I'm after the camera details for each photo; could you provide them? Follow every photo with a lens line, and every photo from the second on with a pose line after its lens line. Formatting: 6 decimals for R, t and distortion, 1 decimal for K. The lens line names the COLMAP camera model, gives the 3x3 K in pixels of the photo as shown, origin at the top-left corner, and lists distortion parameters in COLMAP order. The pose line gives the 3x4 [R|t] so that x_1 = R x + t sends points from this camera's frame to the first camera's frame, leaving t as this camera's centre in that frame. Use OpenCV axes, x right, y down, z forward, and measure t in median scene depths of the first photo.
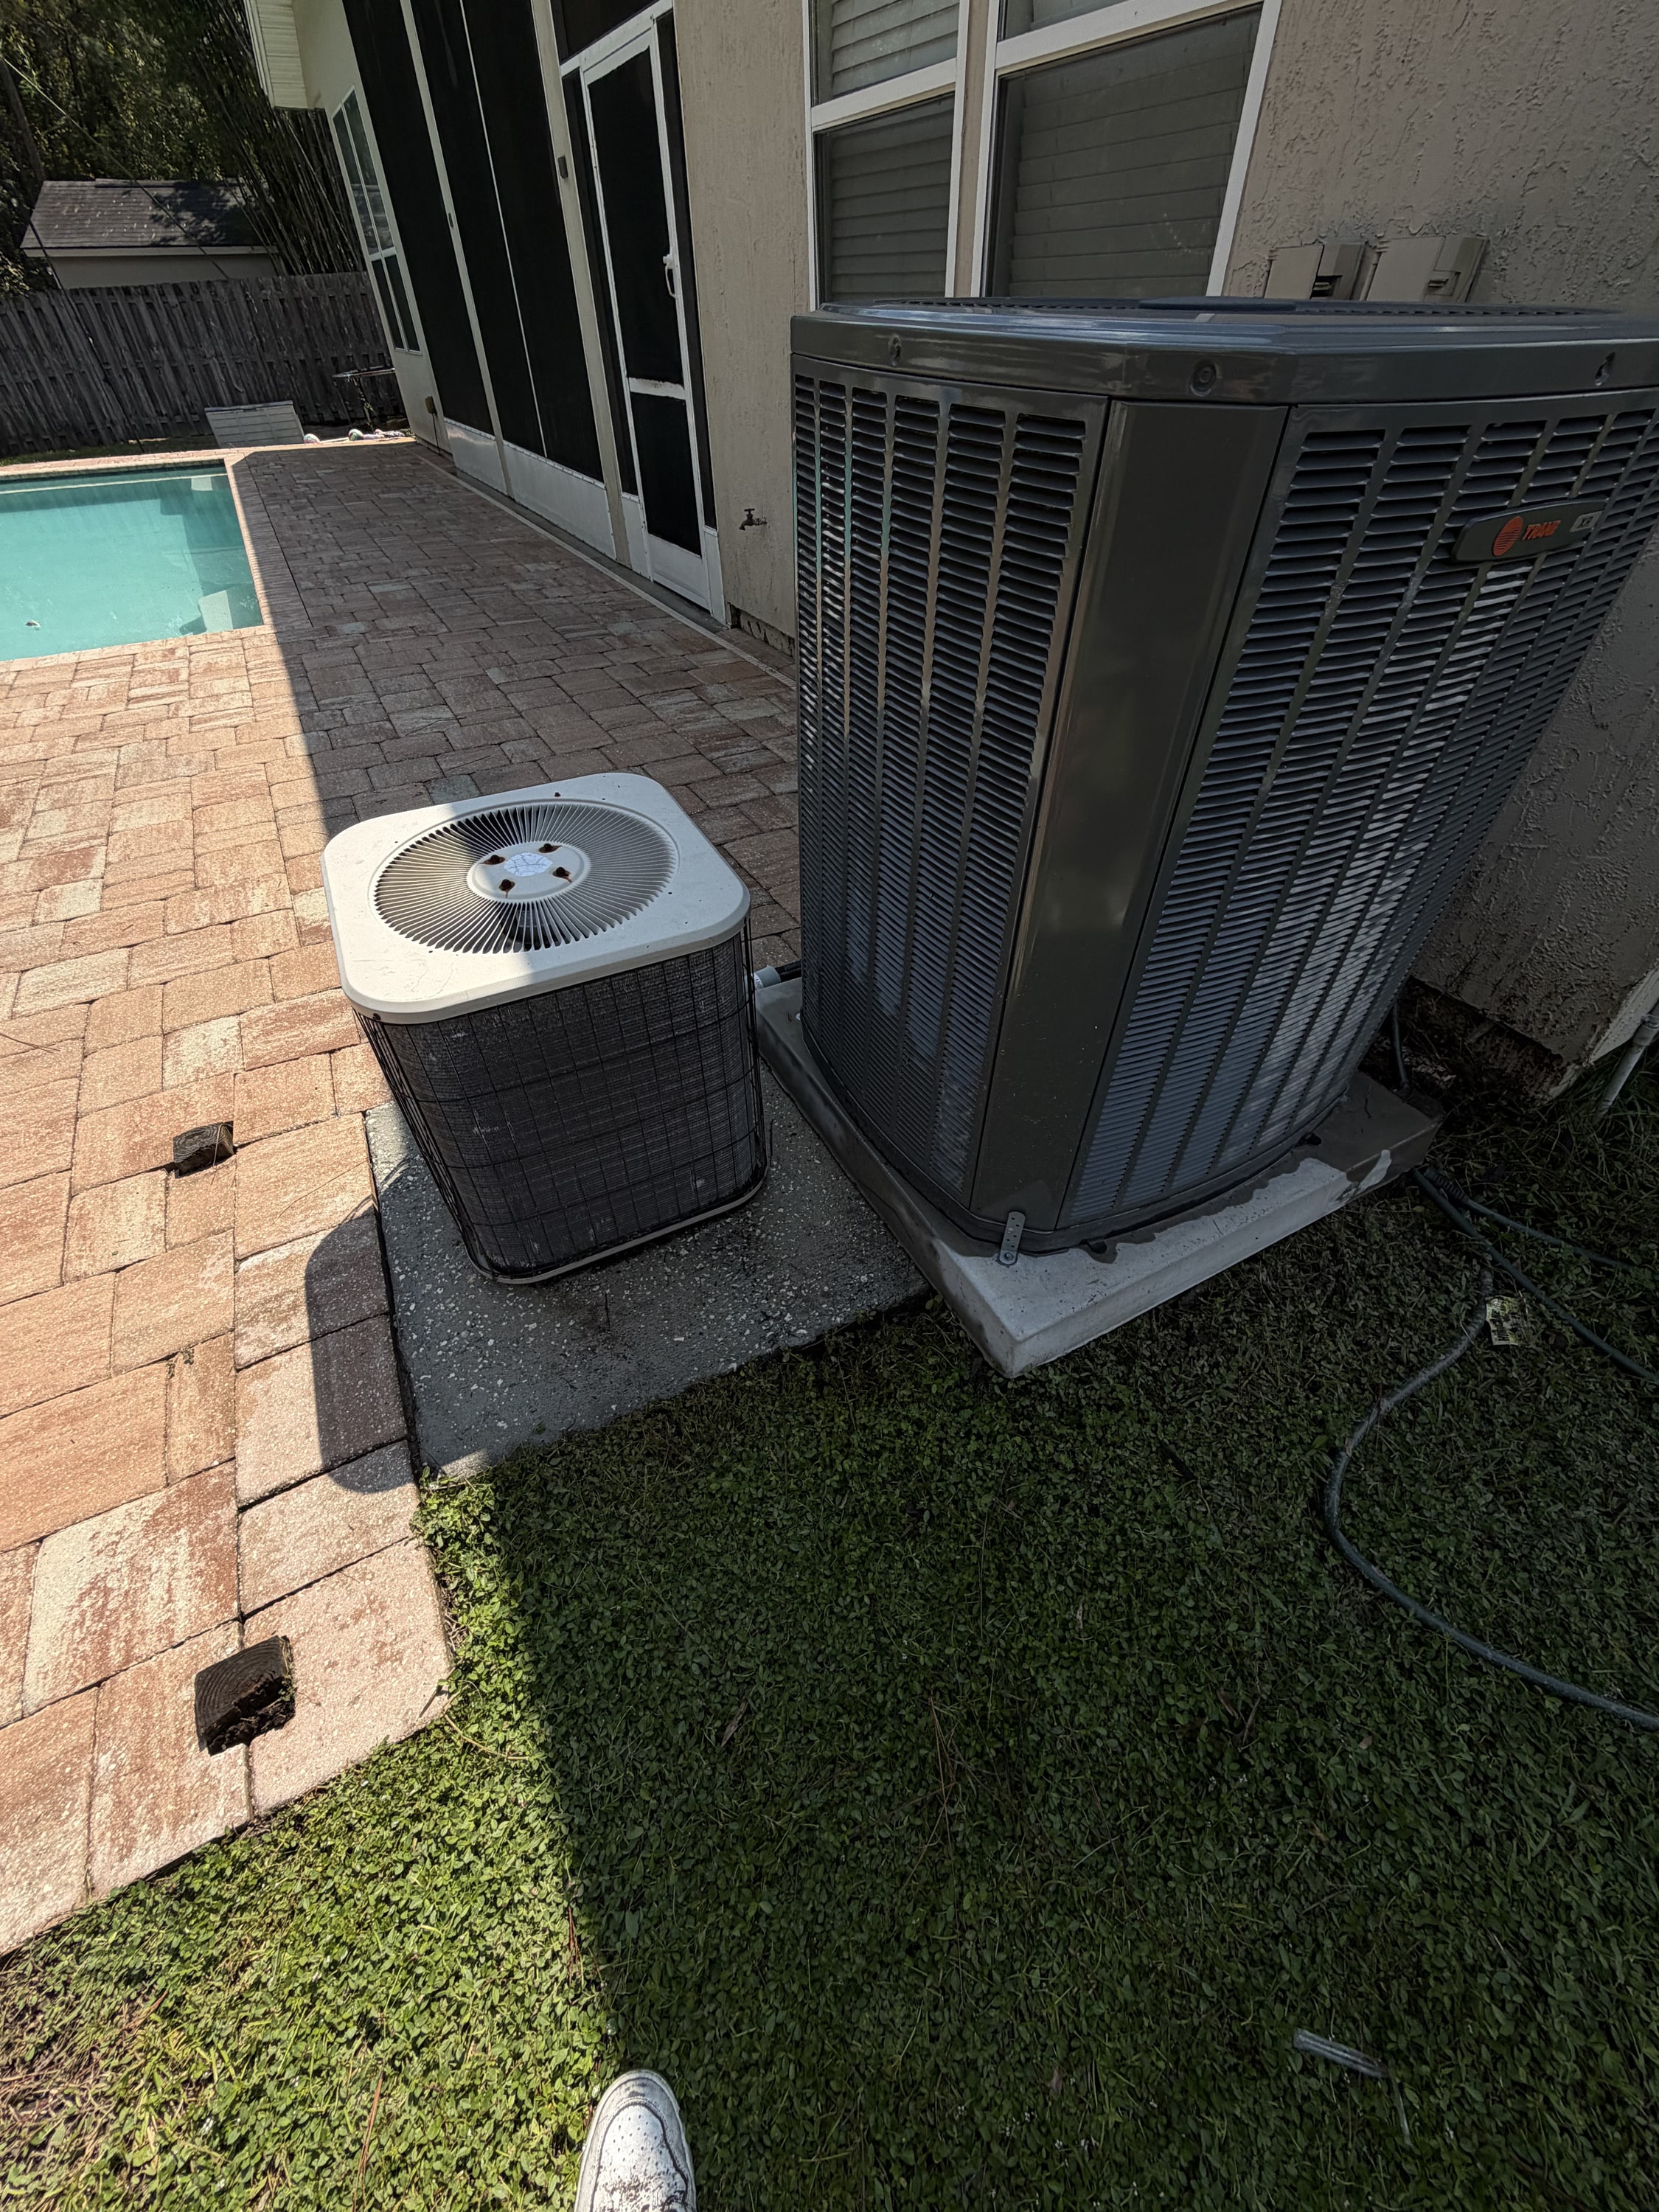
lens RADIAL K [[875.5, 0, 822.6], [0, 875.5, 1100.1], [0, 0, 1]] dist [-0.002046, -0.000212]
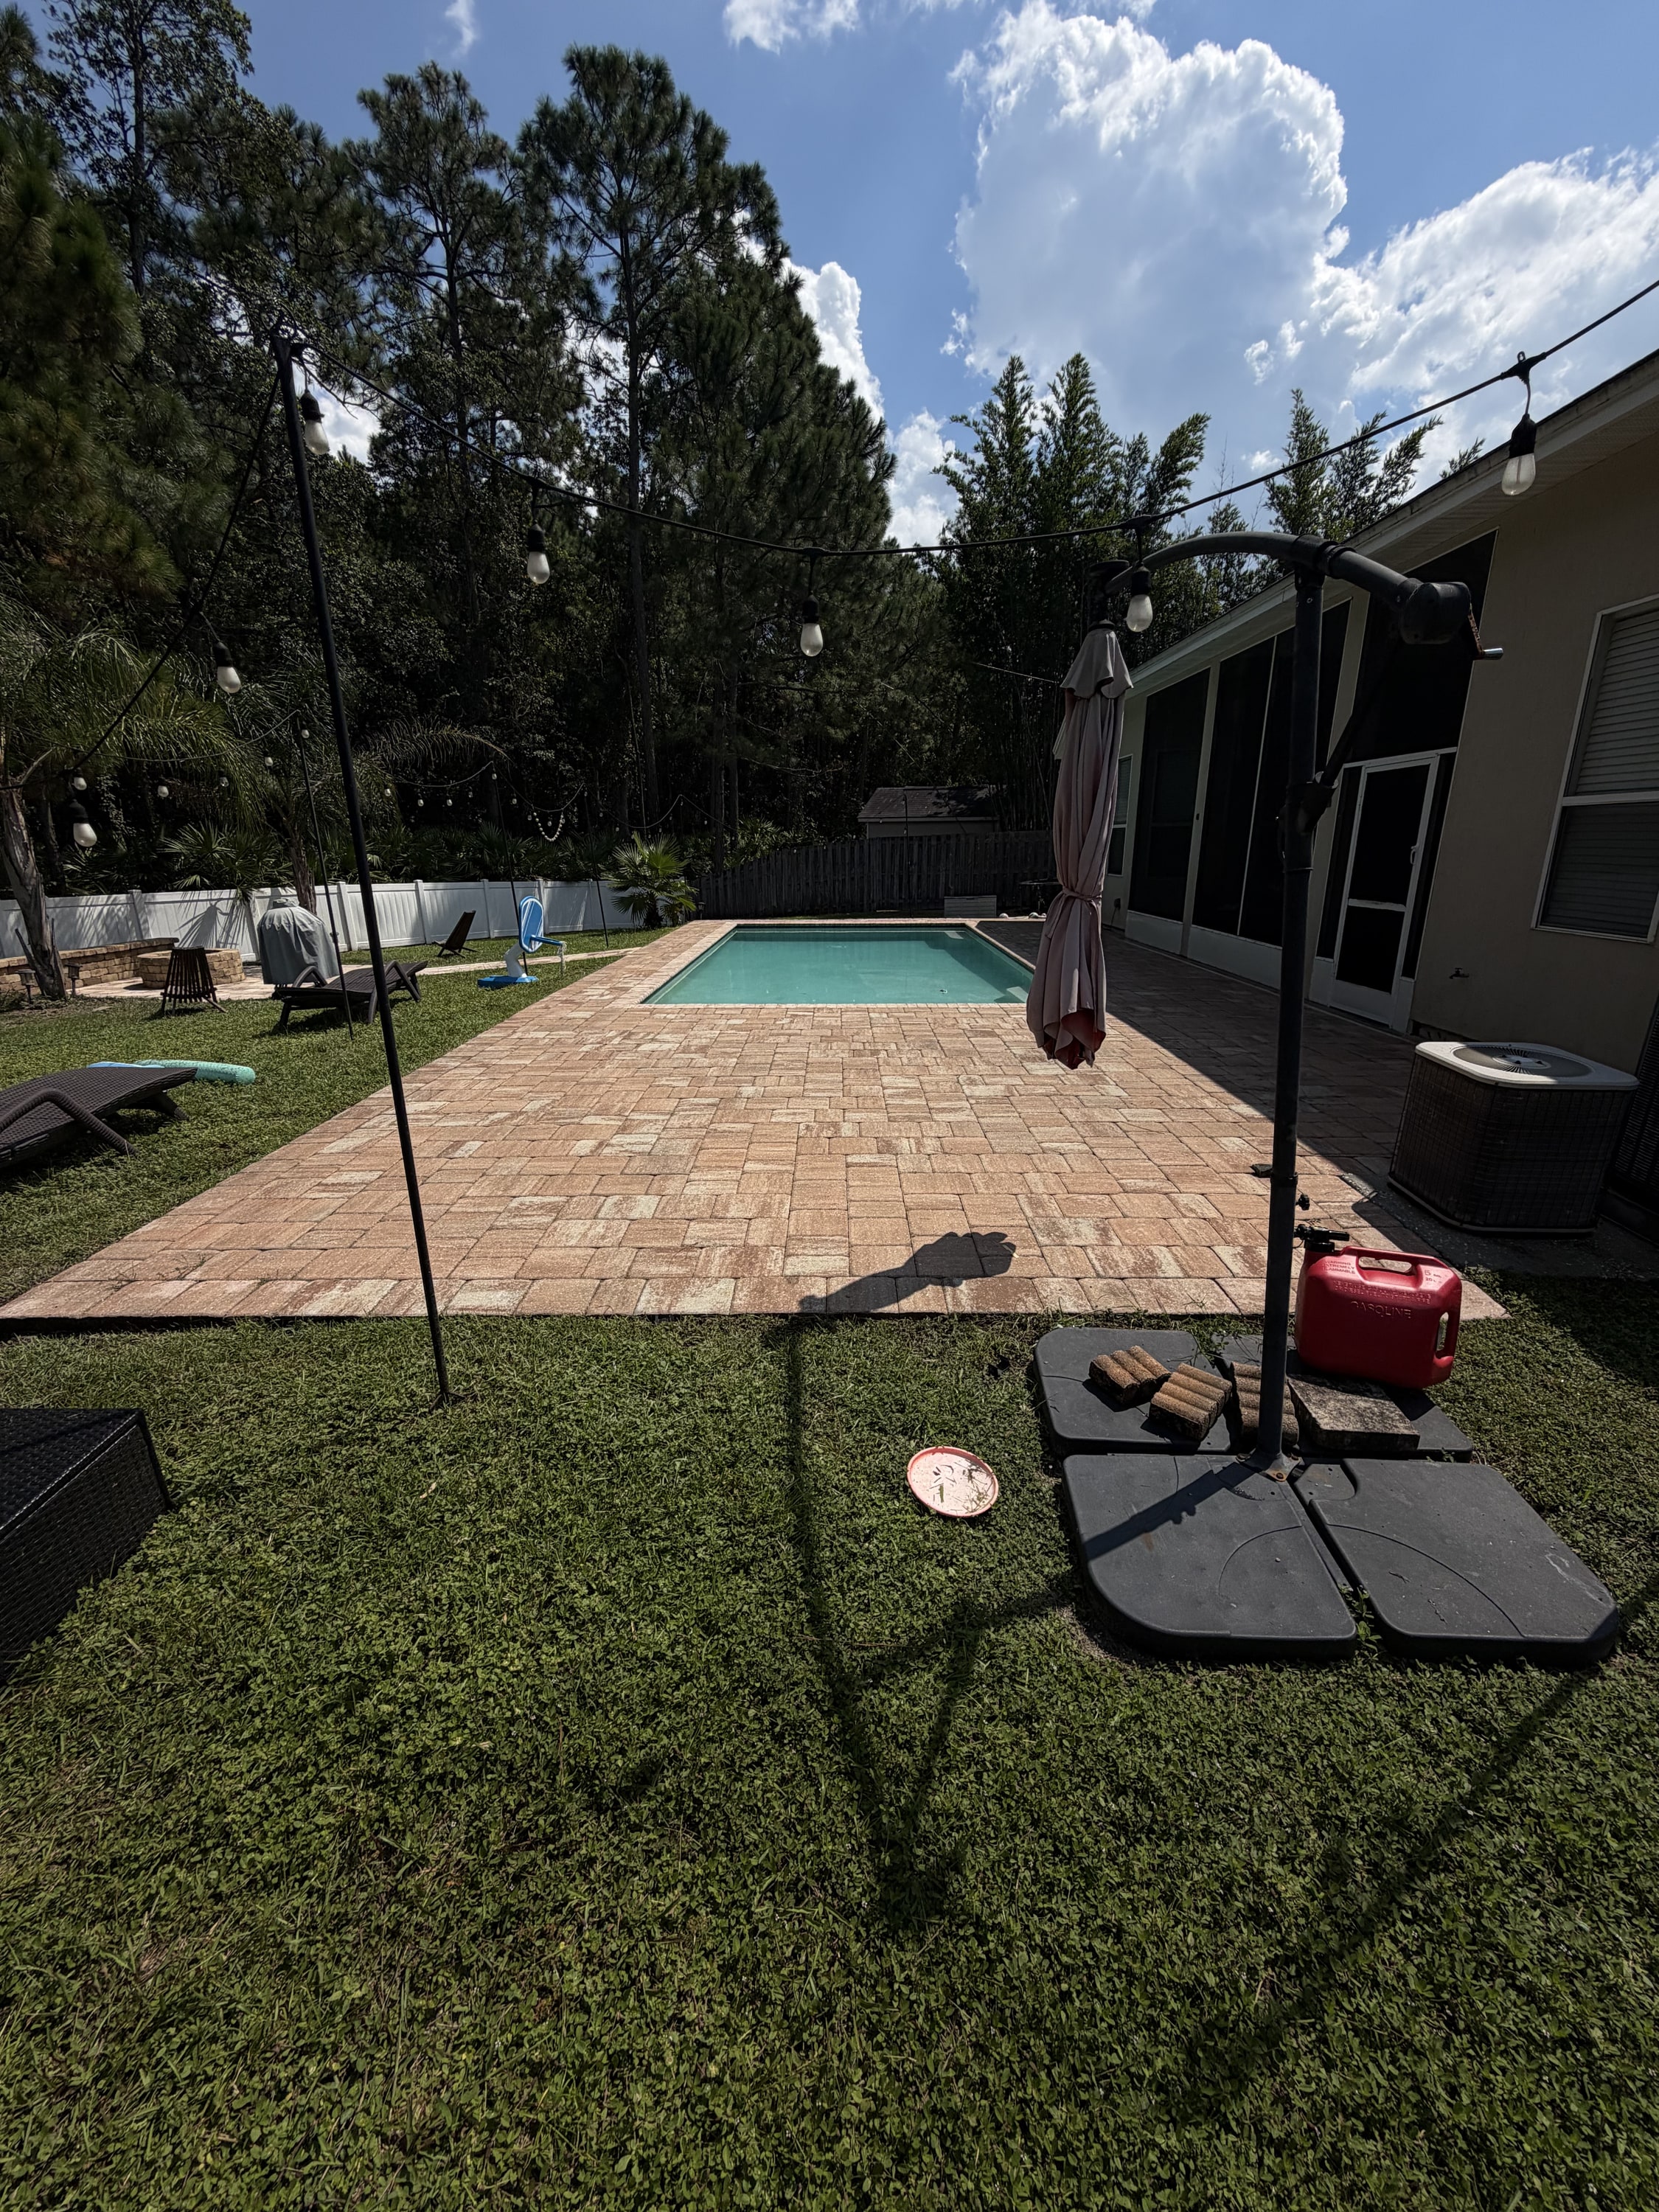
lens RADIAL K [[875.5, 0, 822.6], [0, 875.5, 1100.1], [0, 0, 1]] dist [-0.002046, -0.000212]
pose [[0.870477, 0.150109, -0.468761, -0.160036], [-0.338523, 0.873934, -0.348772, 0.254765], [0.357312, 0.462284, 0.811555, -0.316317]]
